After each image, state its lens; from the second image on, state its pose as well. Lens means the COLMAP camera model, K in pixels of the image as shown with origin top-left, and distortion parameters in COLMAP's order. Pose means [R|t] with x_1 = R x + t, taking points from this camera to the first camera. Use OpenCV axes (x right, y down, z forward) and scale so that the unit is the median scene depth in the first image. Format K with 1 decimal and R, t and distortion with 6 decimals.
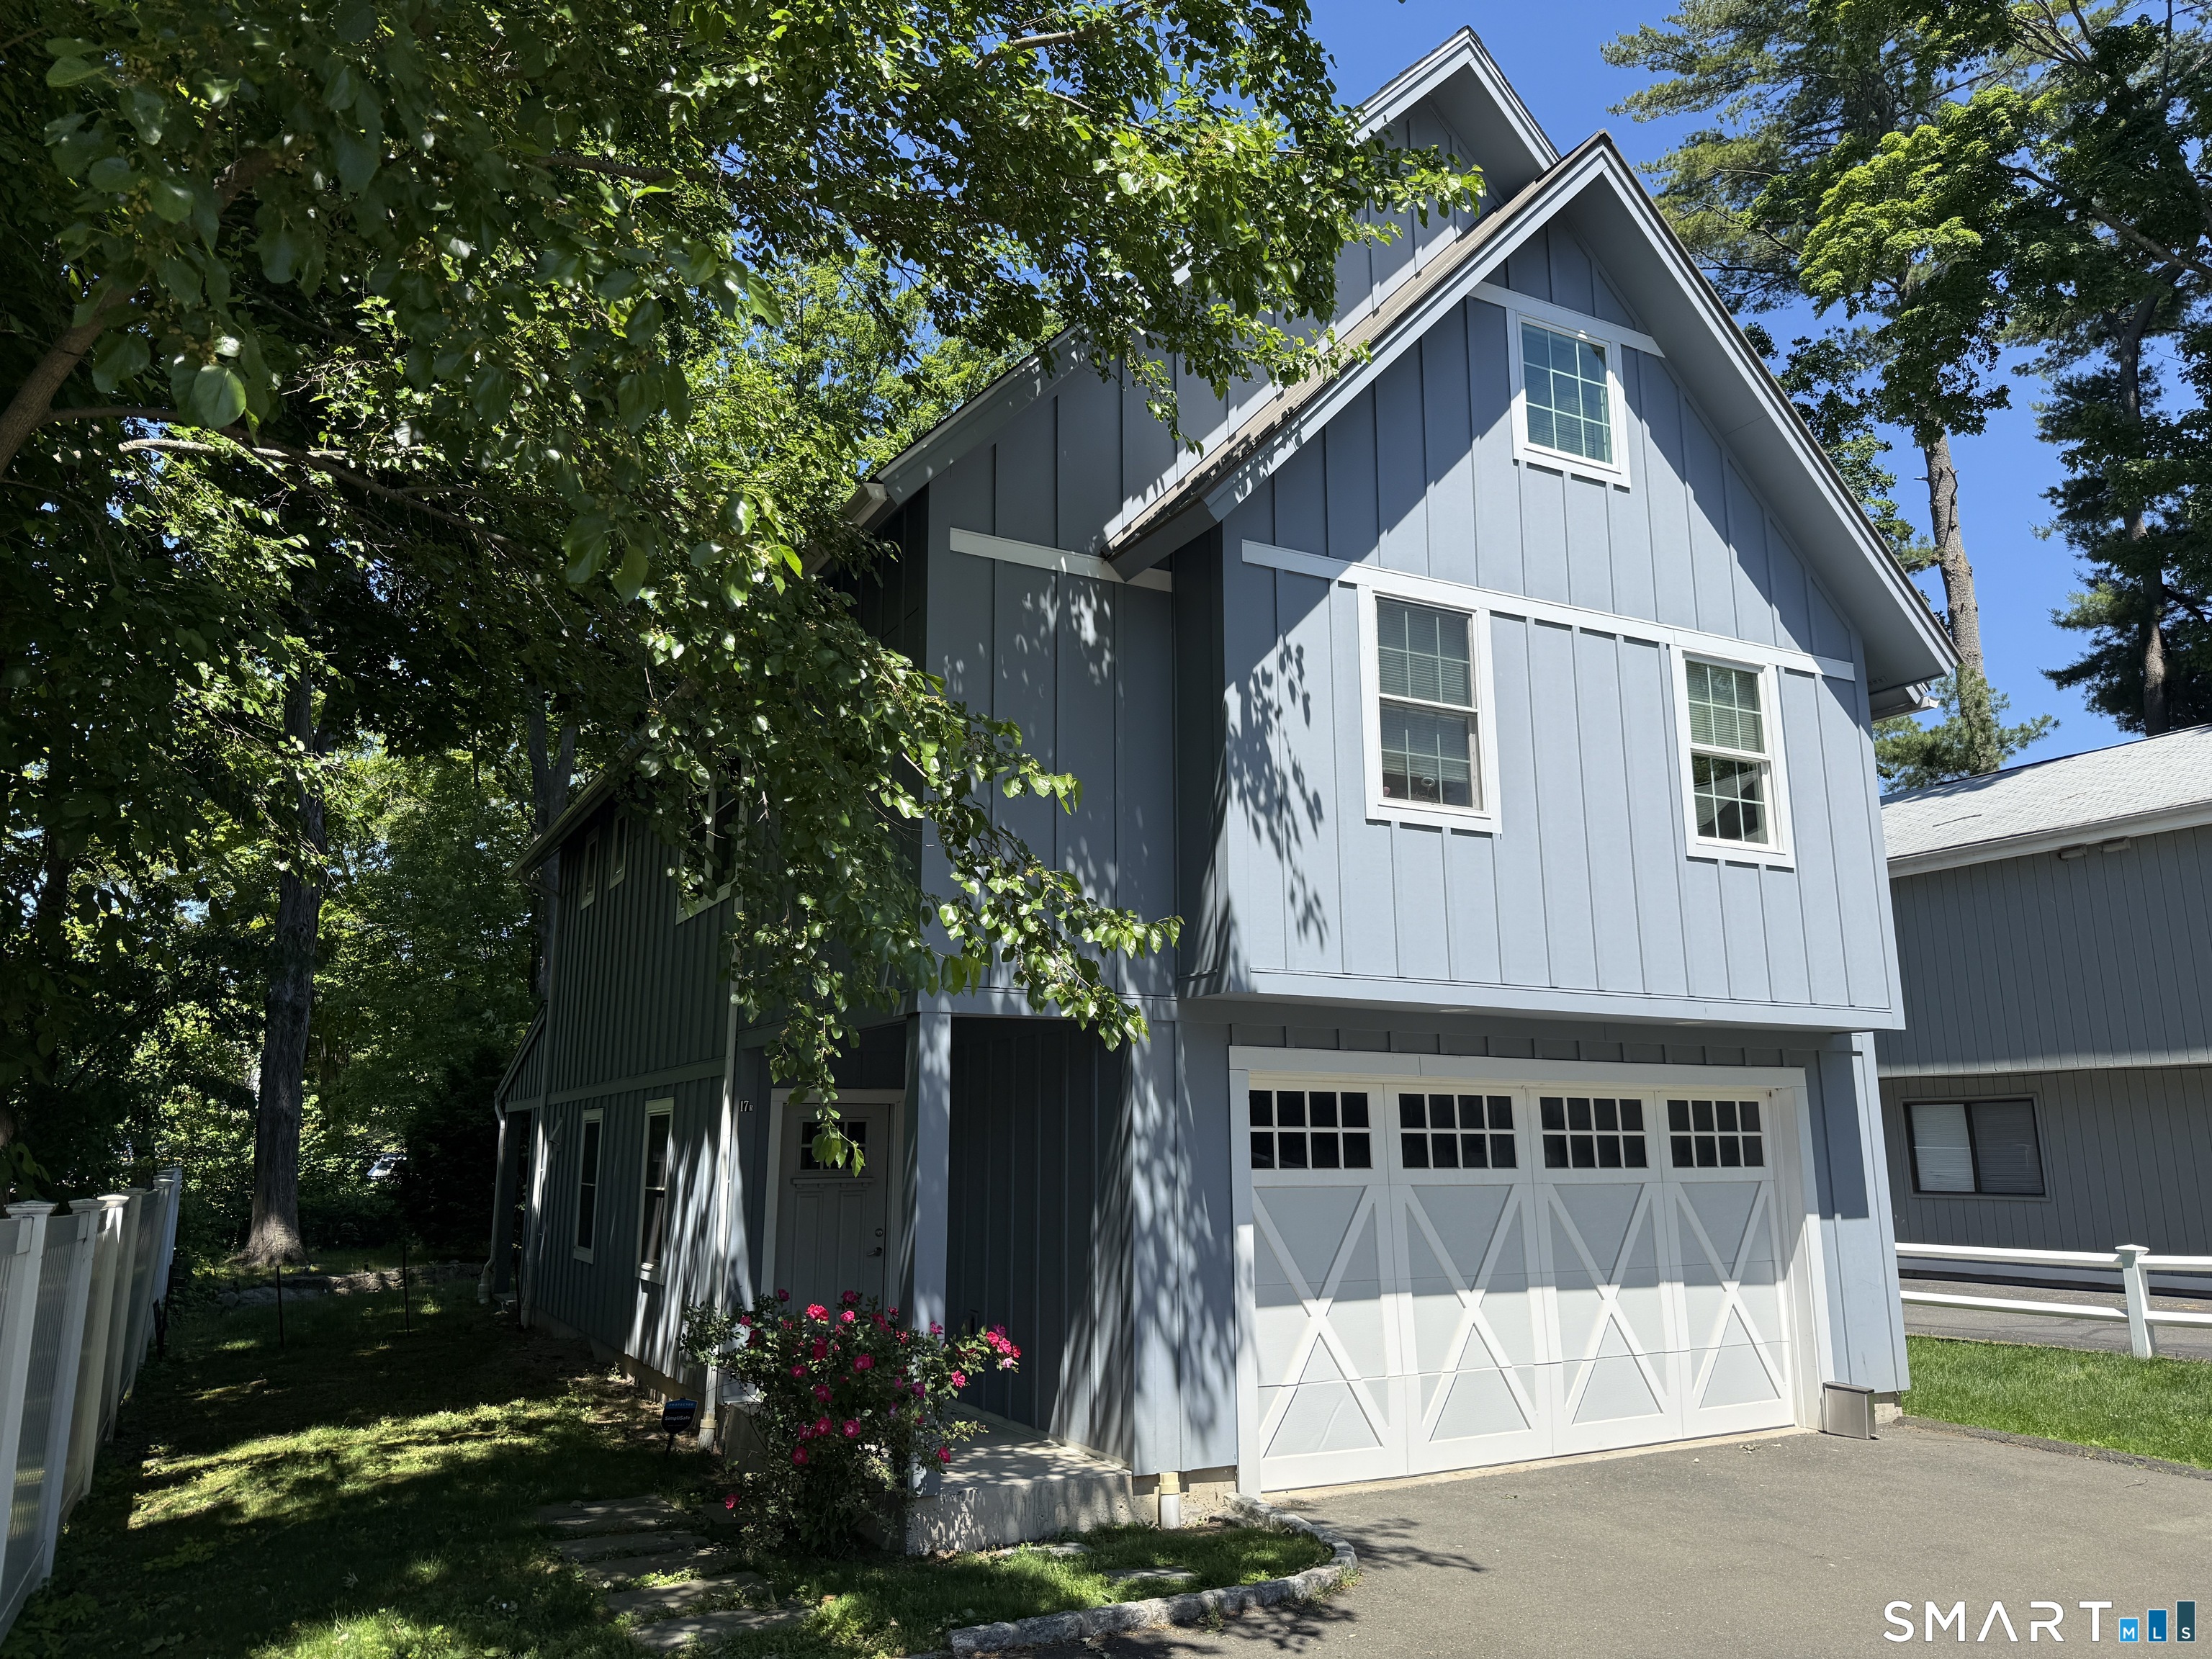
lens RADIAL K [[1552.4, 0, 1100.7], [0, 1552.4, 822.4], [0, 0, 1]] dist [0.049458, -0.048671]
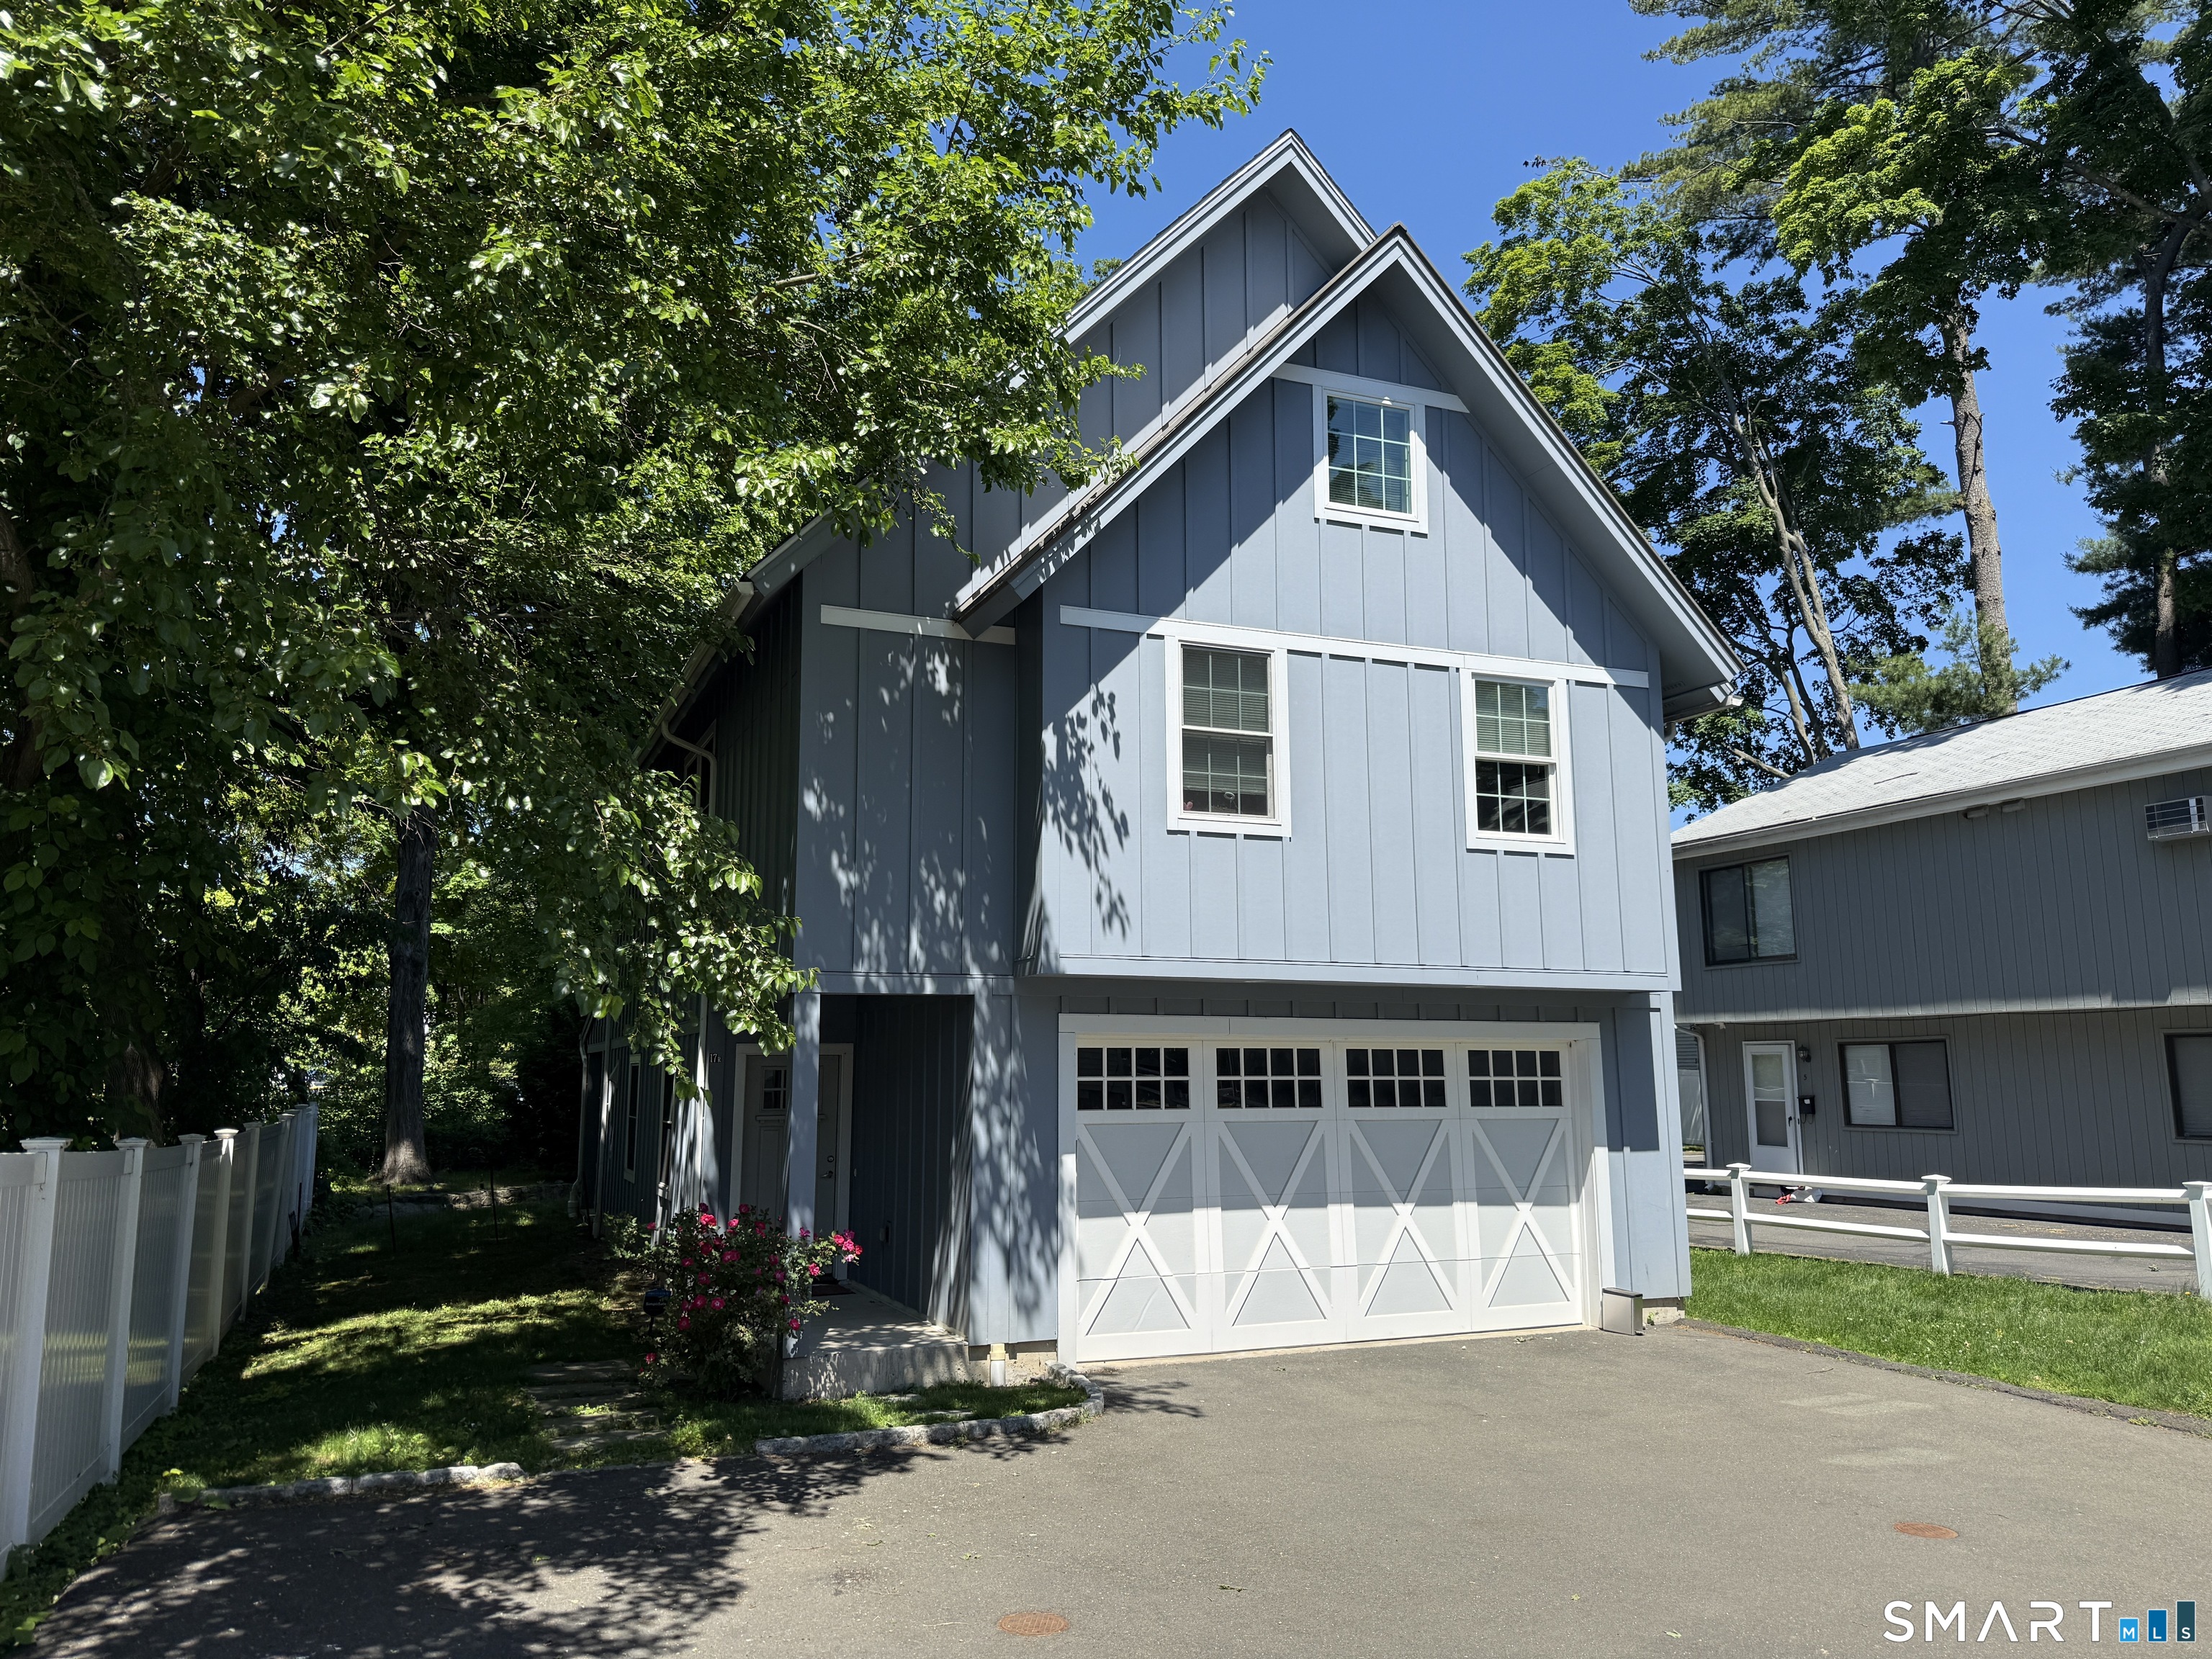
lens RADIAL K [[1562.5, 0, 1108.8], [0, 1562.5, 839.0], [0, 0, 1]] dist [0.102623, -0.135972]
pose [[0.995408, -0.015046, -0.094535, 0.213270], [0.020528, 0.998146, 0.057290, -0.059132], [0.093498, -0.058968, 0.993872, -0.210631]]
